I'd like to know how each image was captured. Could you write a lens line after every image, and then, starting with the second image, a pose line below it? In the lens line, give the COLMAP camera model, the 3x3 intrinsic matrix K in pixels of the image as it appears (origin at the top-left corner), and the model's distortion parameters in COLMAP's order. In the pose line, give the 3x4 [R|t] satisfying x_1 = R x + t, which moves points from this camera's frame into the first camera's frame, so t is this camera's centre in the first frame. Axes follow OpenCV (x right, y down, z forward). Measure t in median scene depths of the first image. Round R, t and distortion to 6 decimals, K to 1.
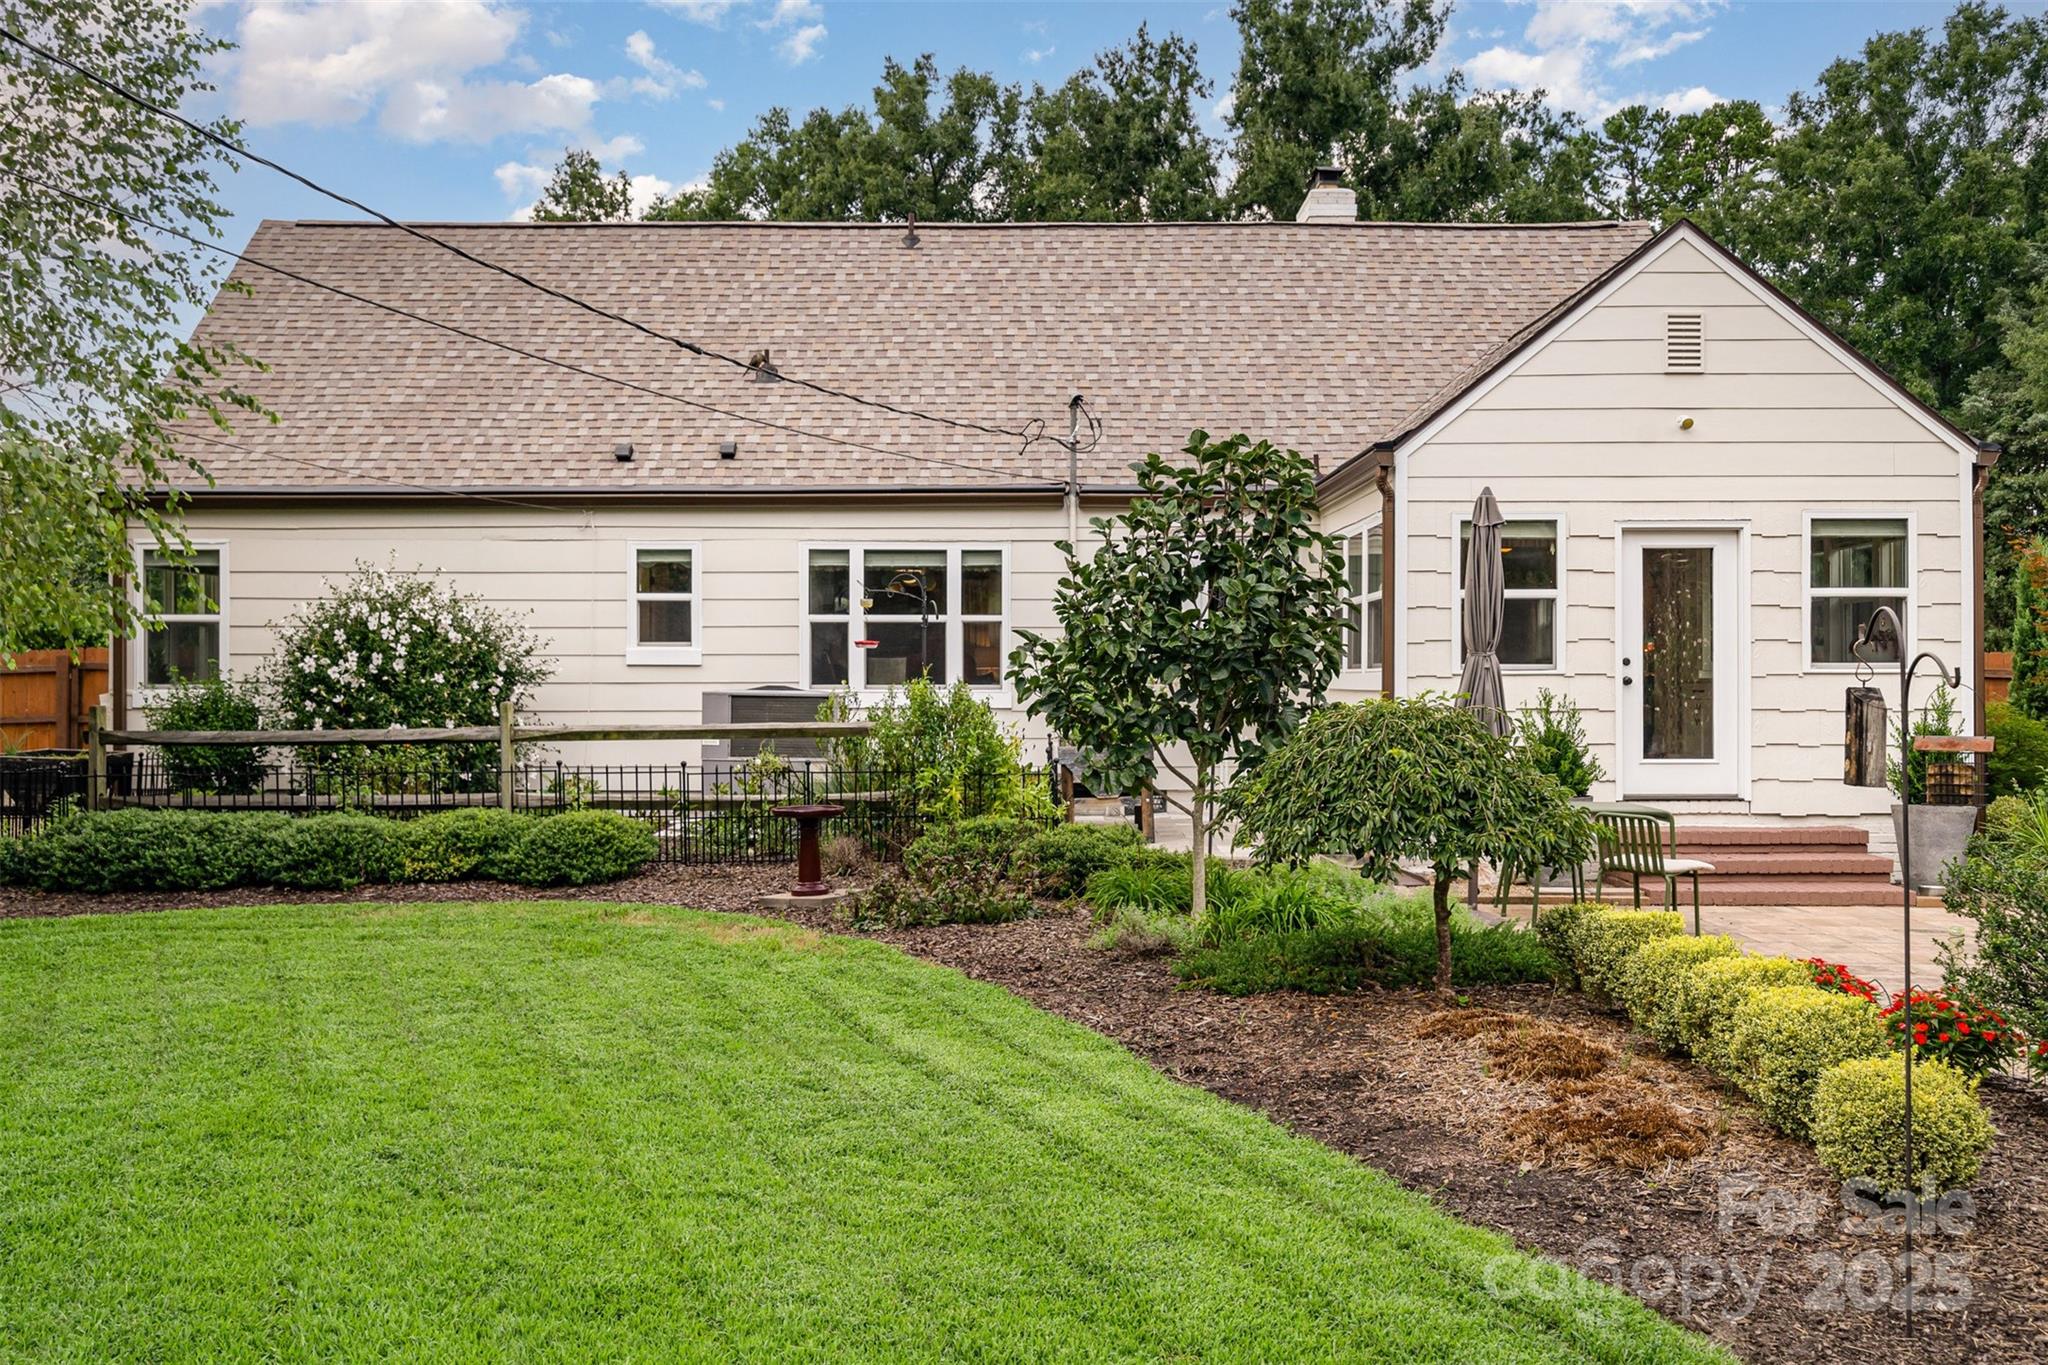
lens RADIAL K [[2023.9, 0, 1021.9], [0, 2023.9, 685.3], [0, 0, 1]] dist [-0.012195, 0.000000]
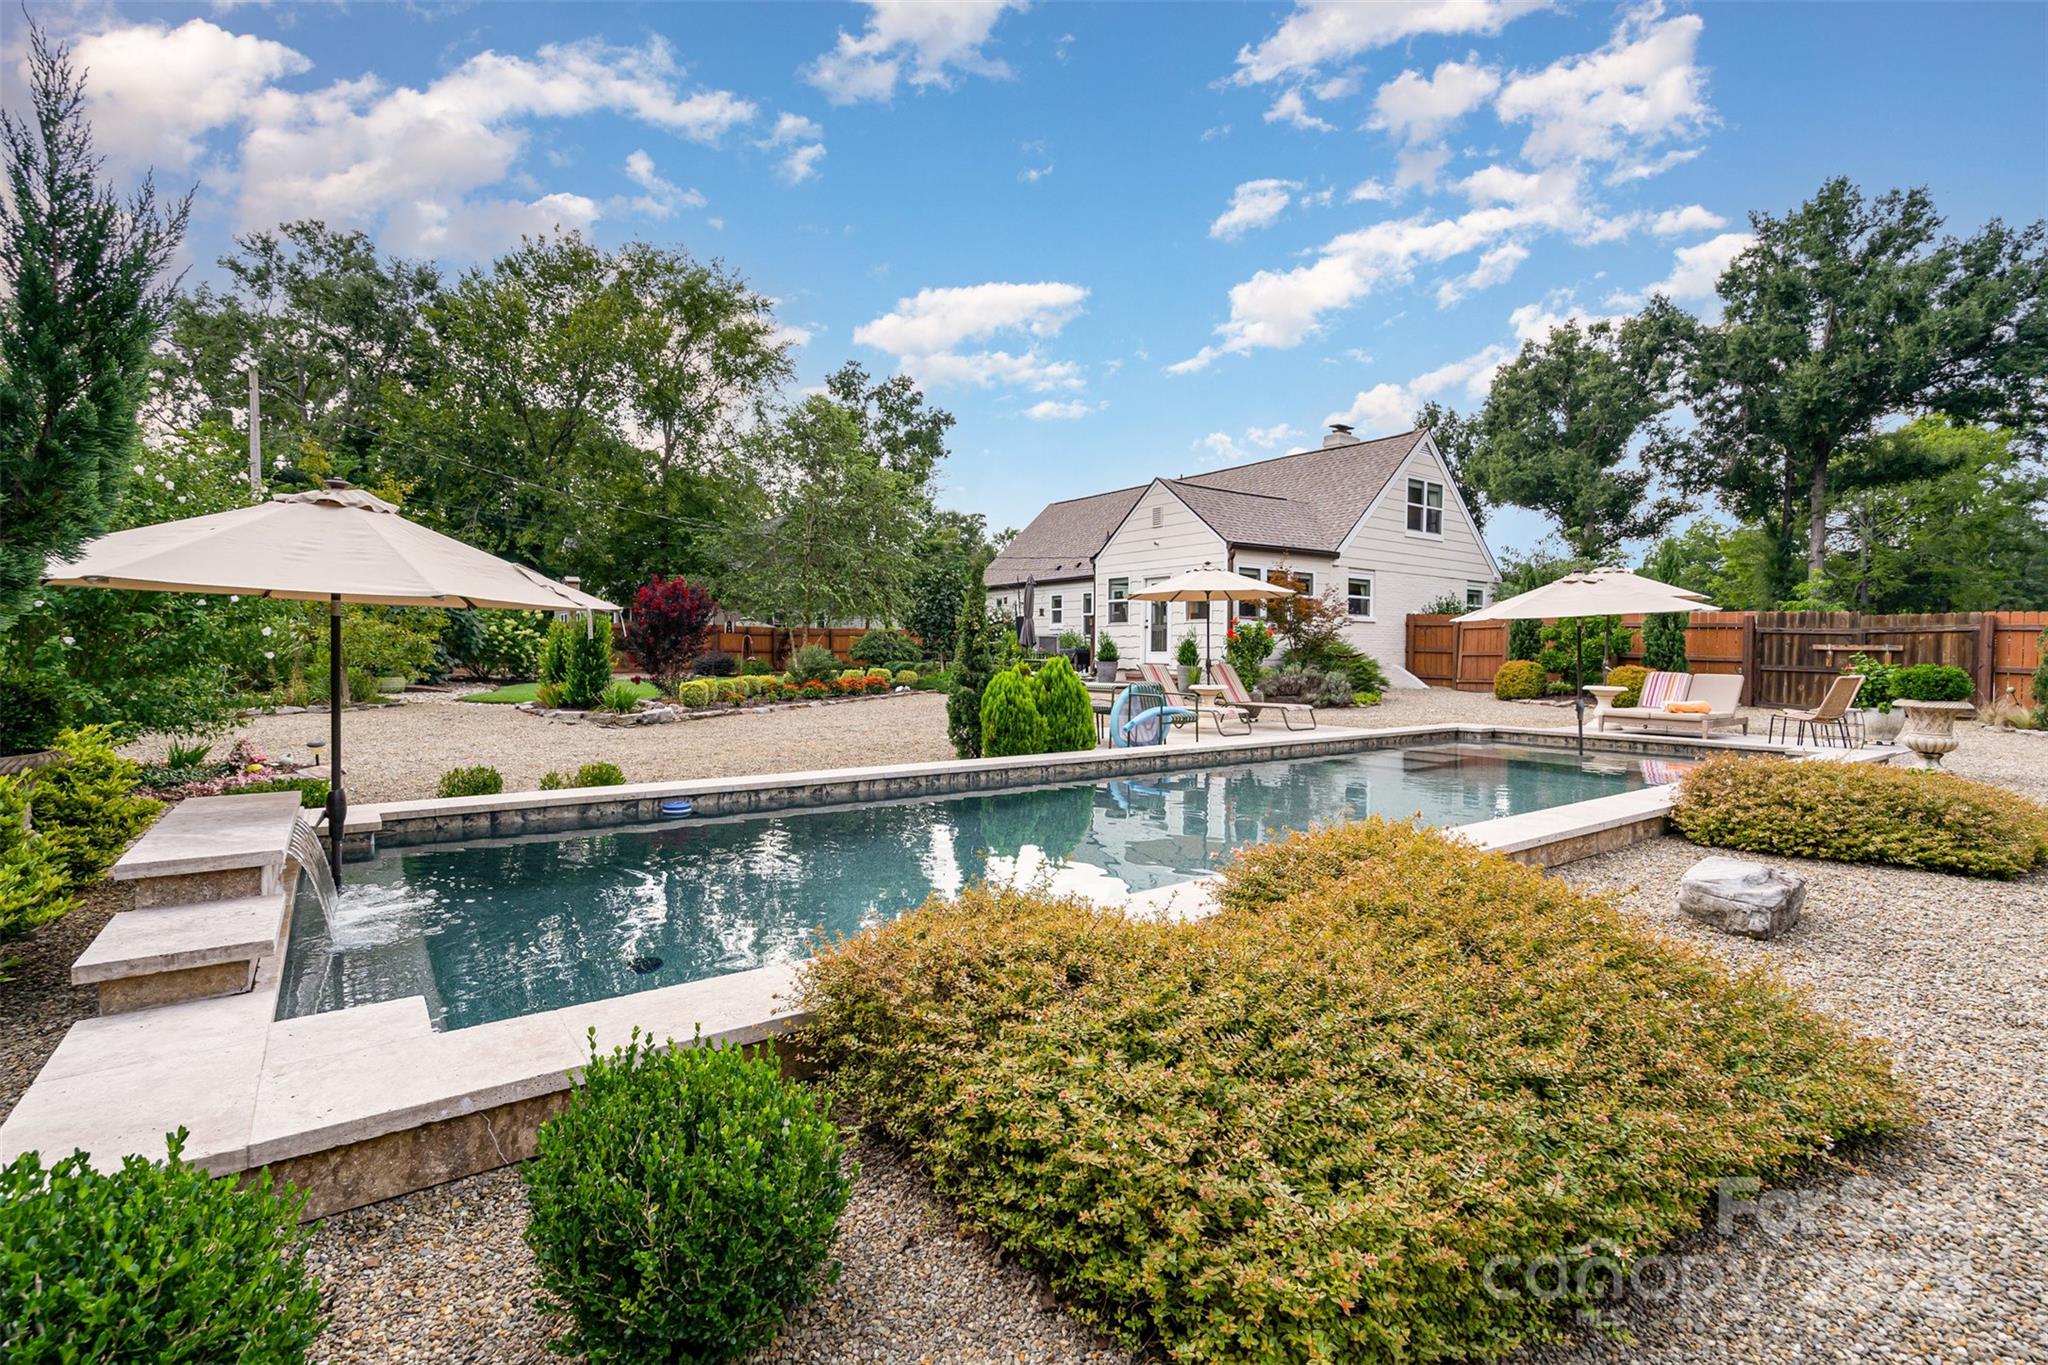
lens RADIAL K [[932.3, 0, 1024.2], [0, 932.3, 671.9], [0, 0, 1]] dist [-0.000713, -0.000021]
pose [[0.624987, 0.010551, -0.780563, 1.315533], [0.013312, 0.999619, 0.024171, 0.030397], [0.780521, -0.025498, 0.624609, -0.059720]]
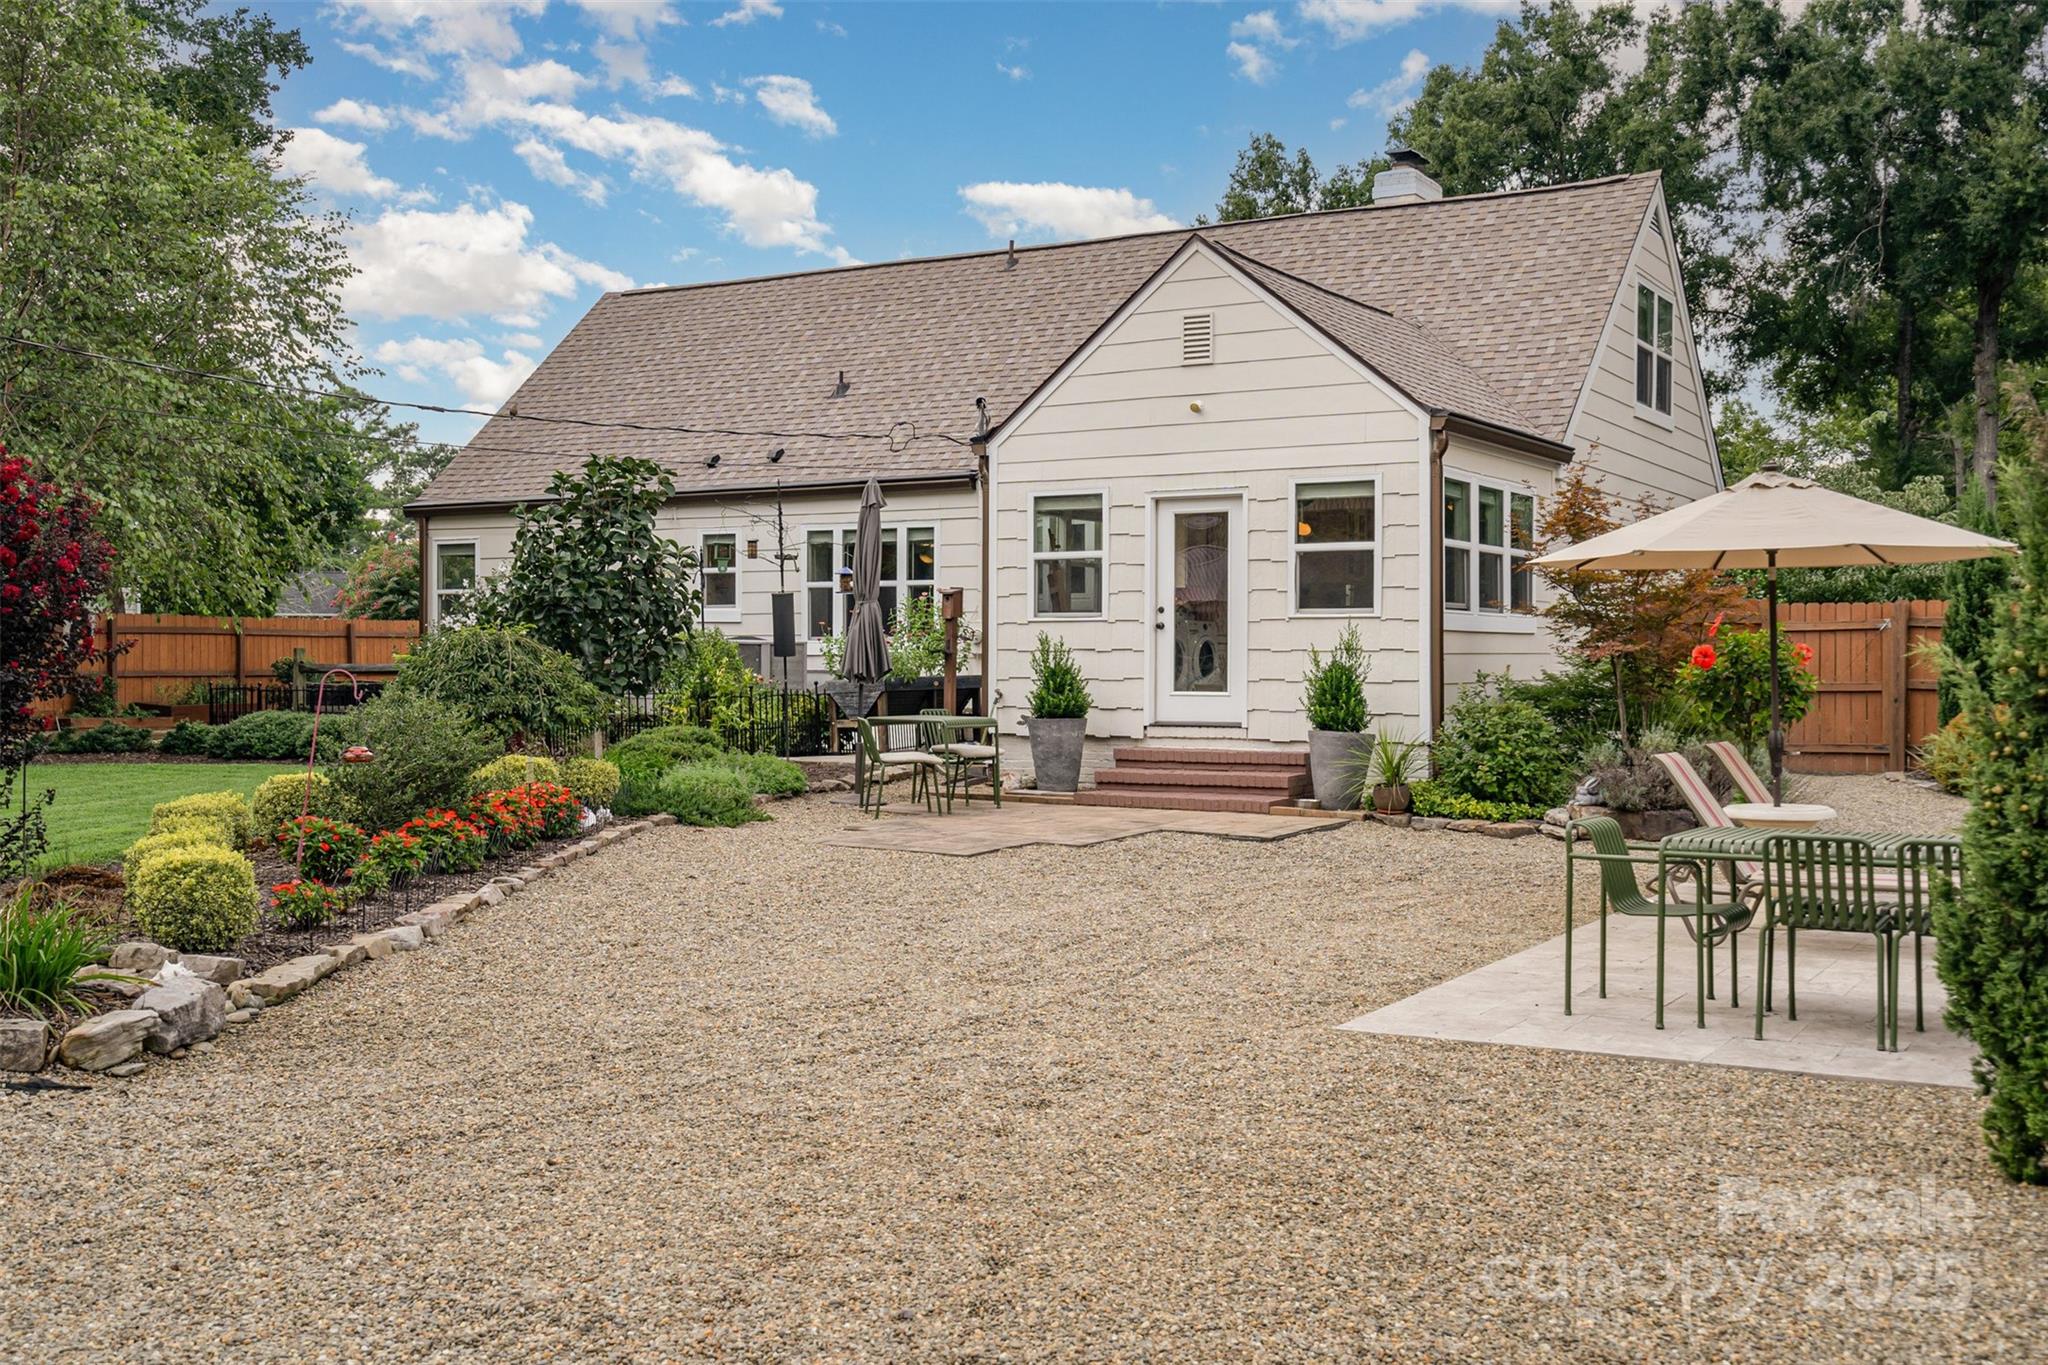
lens RADIAL K [[2057.8, 0, 1028.4], [0, 2057.8, 683.4], [0, 0, 1]] dist [0.019311, 0.000000]
pose [[0.879342, -0.001577, -0.476188, 0.810677], [0.013185, 0.999692, 0.021037, 0.004853], [0.476009, -0.024777, 0.879092, -0.108636]]
